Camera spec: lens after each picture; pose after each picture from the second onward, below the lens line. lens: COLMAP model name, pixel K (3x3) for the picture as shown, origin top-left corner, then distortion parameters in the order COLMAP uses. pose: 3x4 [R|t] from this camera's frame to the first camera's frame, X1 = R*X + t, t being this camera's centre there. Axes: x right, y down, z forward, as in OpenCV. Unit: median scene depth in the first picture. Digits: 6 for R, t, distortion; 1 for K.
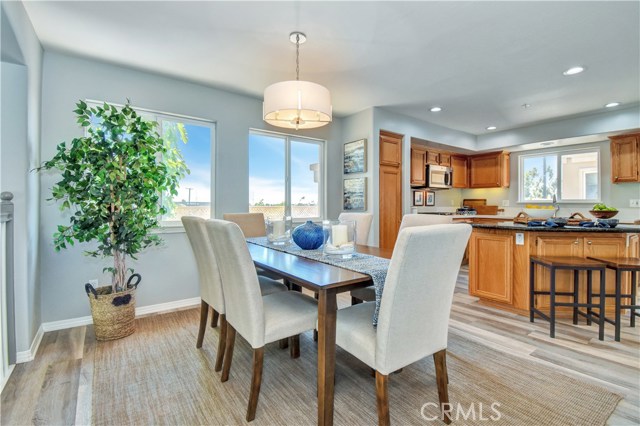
lens RADIAL K [[301.6, 0, 321.7], [0, 301.6, 206.3], [0, 0, 1]] dist [-0.000909, -0.000756]
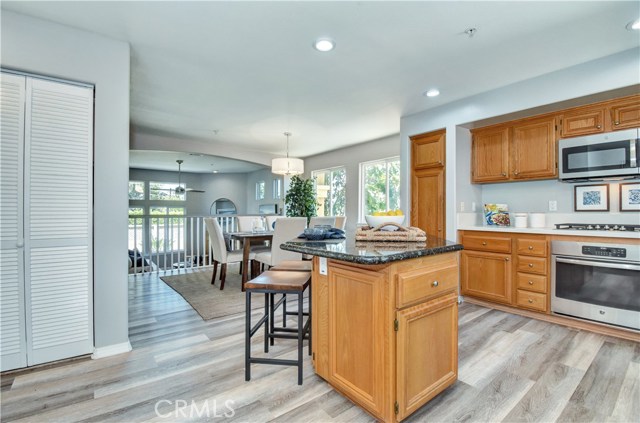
lens RADIAL K [[278.9, 0, 320.0], [0, 278.9, 211.5], [0, 0, 1]] dist [0.016951, -0.021611]
pose [[0.018637, -0.001763, -0.999825, 0.994847], [-0.003302, 0.999993, -0.001825, 0.001645], [0.999821, 0.003335, 0.018631, 0.598584]]
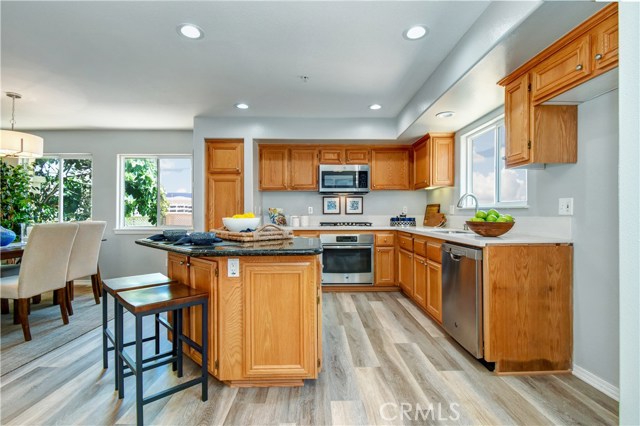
lens RADIAL K [[299.5, 0, 311.3], [0, 299.5, 213.3], [0, 0, 1]] dist [0.001454, -0.000201]
pose [[0.790226, -0.005291, -0.612792, 0.953850], [0.000885, 0.999972, -0.007492, 0.002803], [0.612815, 0.005378, 0.790208, 0.371939]]
